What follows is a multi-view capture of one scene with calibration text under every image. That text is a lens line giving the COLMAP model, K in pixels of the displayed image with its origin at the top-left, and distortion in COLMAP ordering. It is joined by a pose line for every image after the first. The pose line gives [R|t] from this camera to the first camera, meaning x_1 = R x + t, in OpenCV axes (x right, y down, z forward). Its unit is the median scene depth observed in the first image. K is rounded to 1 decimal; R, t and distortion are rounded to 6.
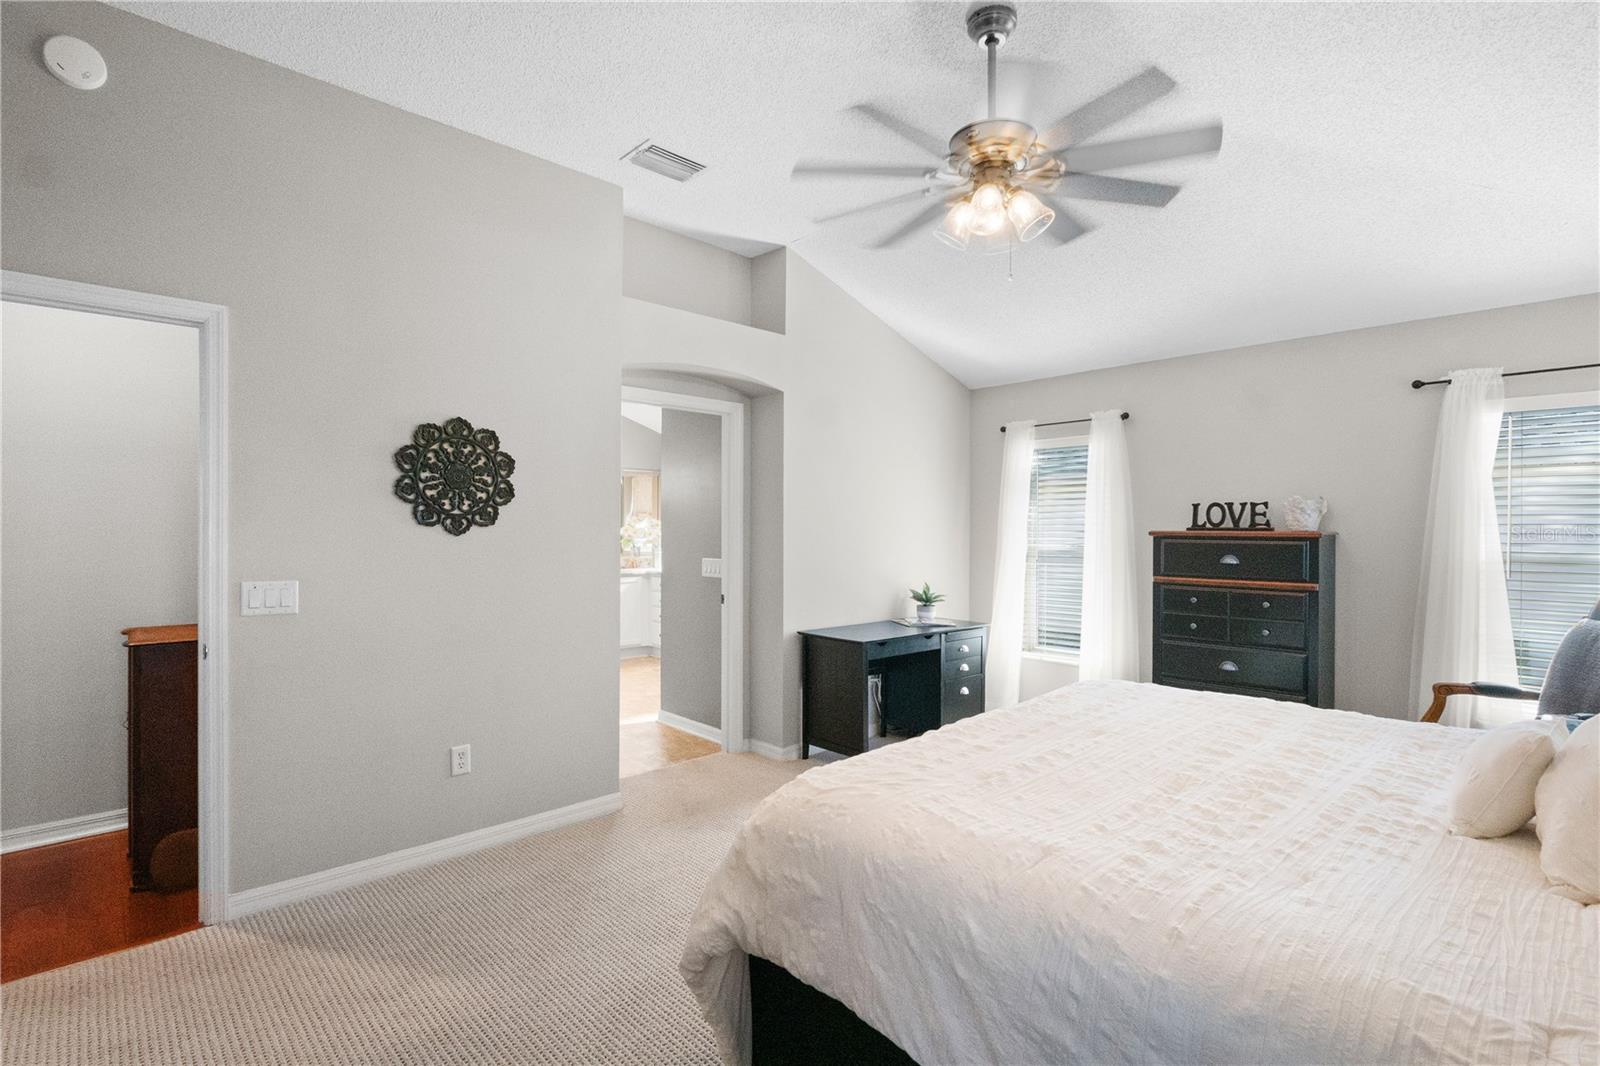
lens RADIAL K [[744.5, 0, 806.6], [0, 744.5, 529.4], [0, 0, 1]] dist [-0.002255, 0.000138]
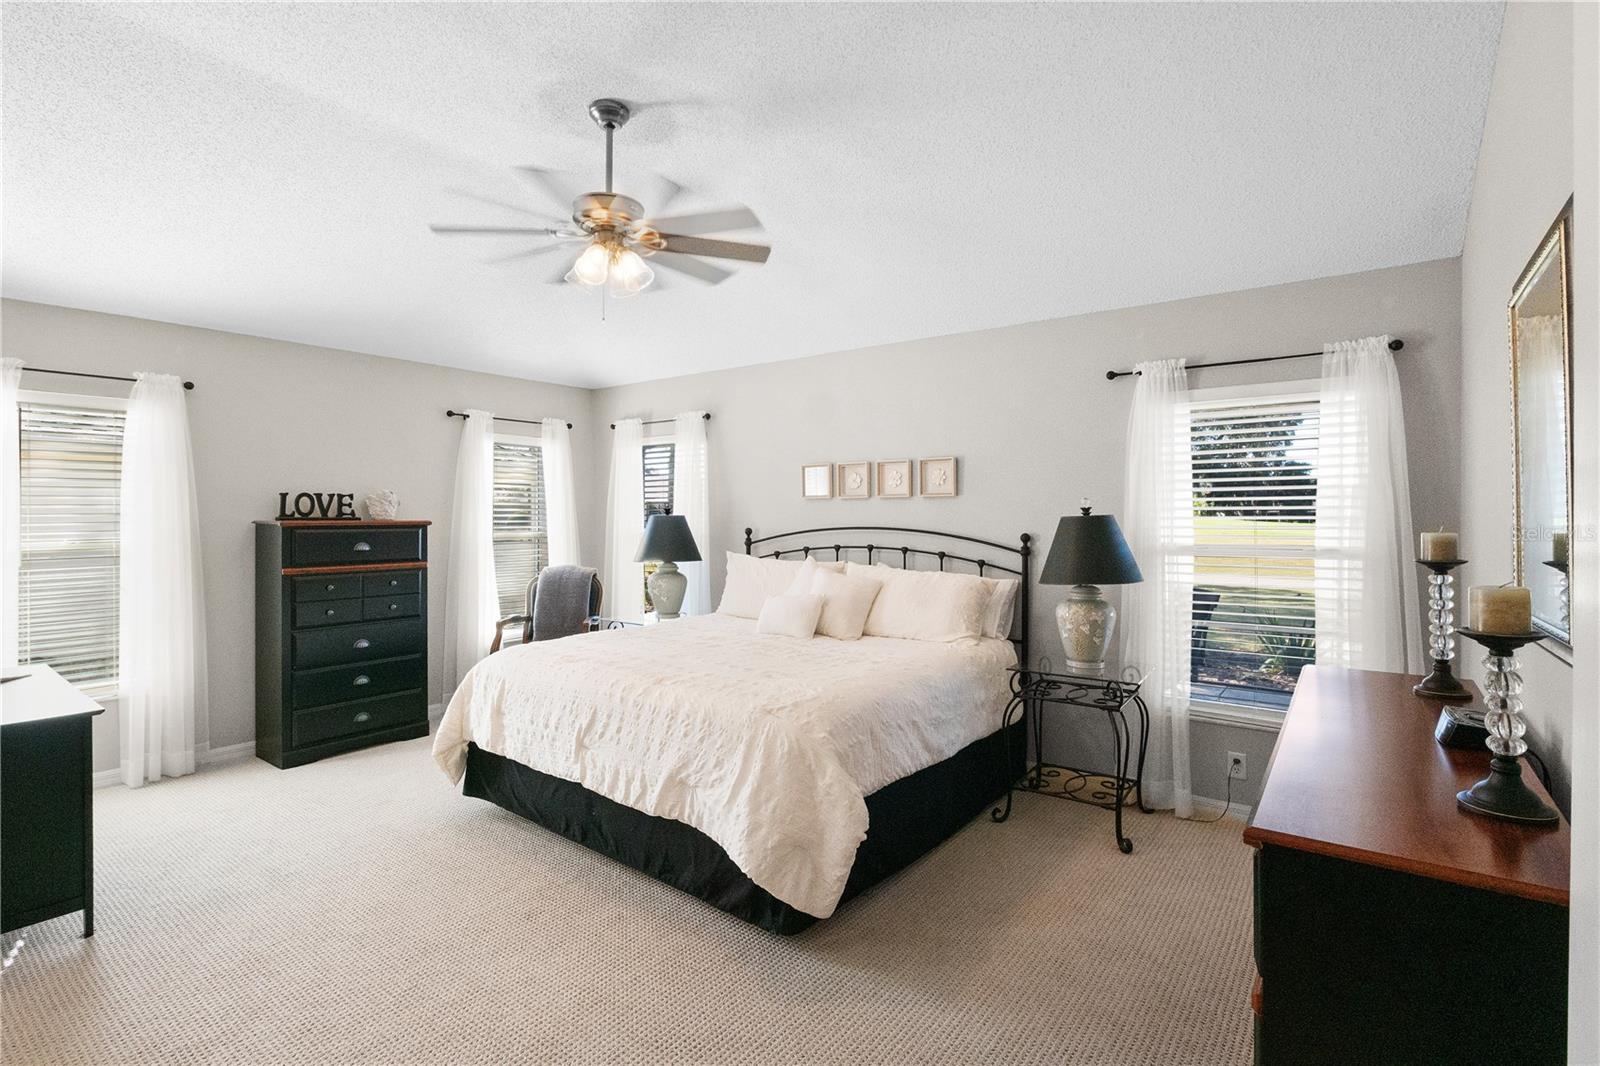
lens RADIAL K [[744.5, 0, 806.6], [0, 744.5, 529.4], [0, 0, 1]] dist [-0.002255, 0.000138]
pose [[-0.146425, -0.020796, 0.989003, -0.570518], [0.002235, 0.999769, 0.021354, -0.006050], [-0.989219, 0.005337, -0.146344, 0.477658]]
